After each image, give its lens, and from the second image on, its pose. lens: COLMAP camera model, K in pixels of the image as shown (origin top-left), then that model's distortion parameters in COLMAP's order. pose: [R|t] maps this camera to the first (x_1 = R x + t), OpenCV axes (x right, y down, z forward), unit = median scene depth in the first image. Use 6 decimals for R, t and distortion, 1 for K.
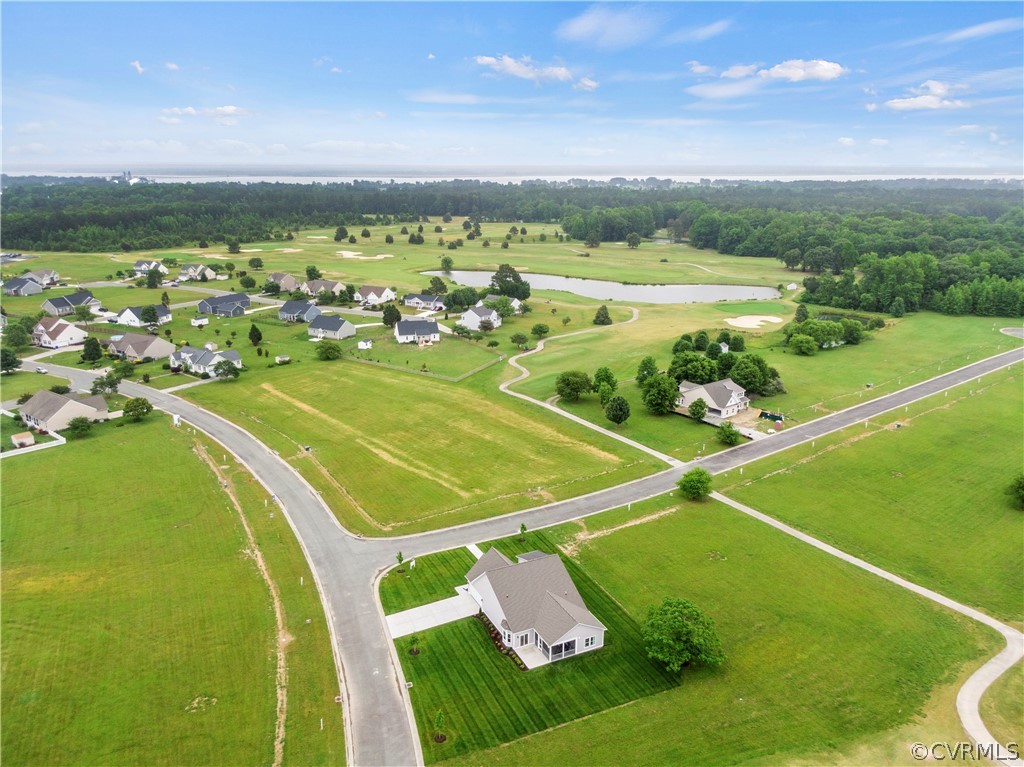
lens RADIAL K [[764.2, 0, 512.0], [0, 764.2, 383.5], [0, 0, 1]] dist [0.042428, -0.069464]
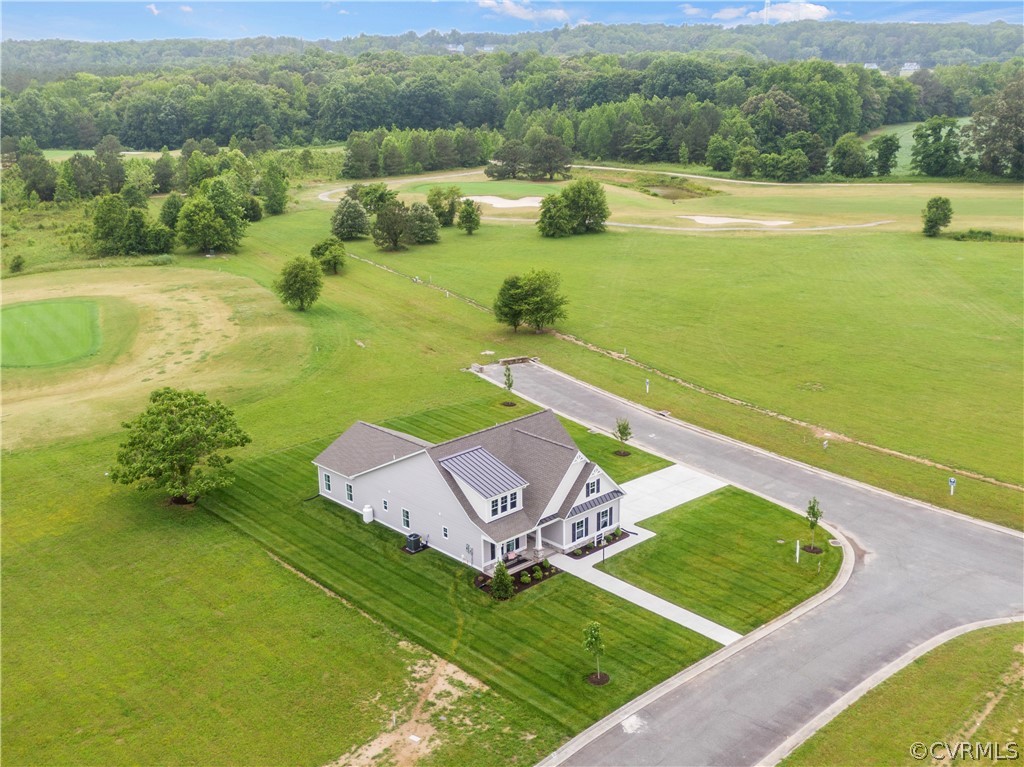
lens RADIAL K [[1105.7, 0, 512.0], [0, 1105.7, 383.5], [0, 0, 1]] dist [0.009336, 0.015629]
pose [[-0.953170, 0.099245, -0.285687, 0.125338], [-0.071116, 0.844588, 0.530673, -0.101079], [0.293955, 0.526138, -0.797978, 0.989688]]
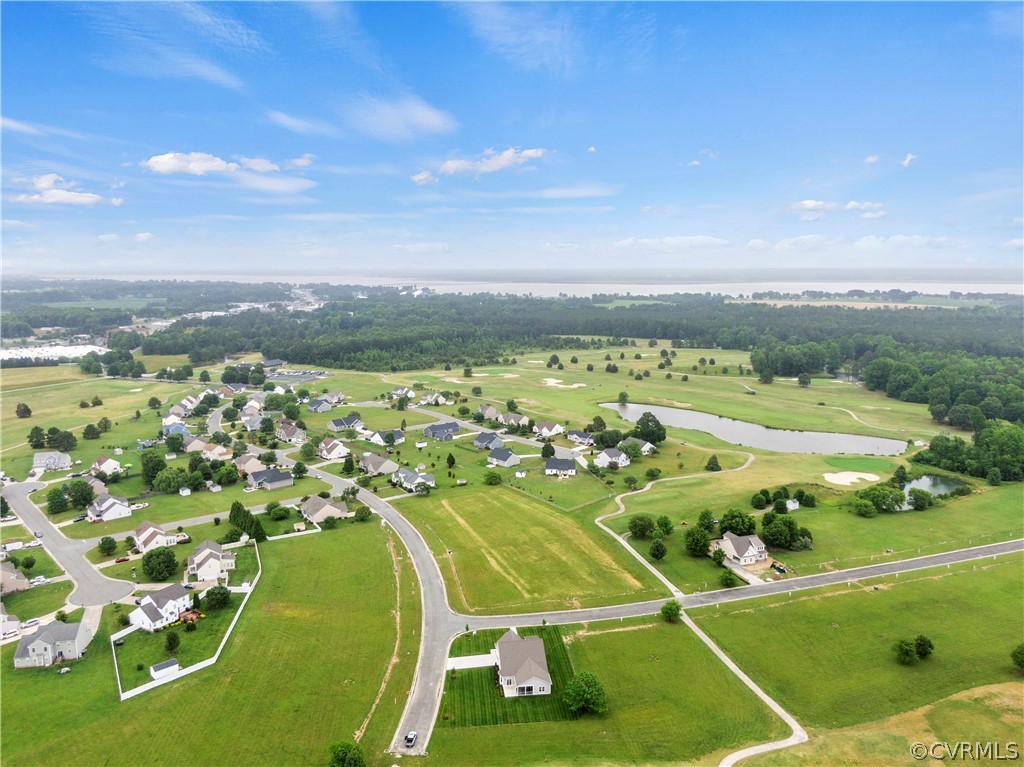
lens RADIAL K [[730.7, 0, 512.0], [0, 730.7, 383.5], [0, 0, 1]] dist [0.055963, -0.091719]
pose [[0.947377, 0.049806, -0.316223, 0.328942], [-0.086776, 0.990793, -0.103921, -0.118193], [0.308135, 0.125893, 0.942976, -0.459384]]
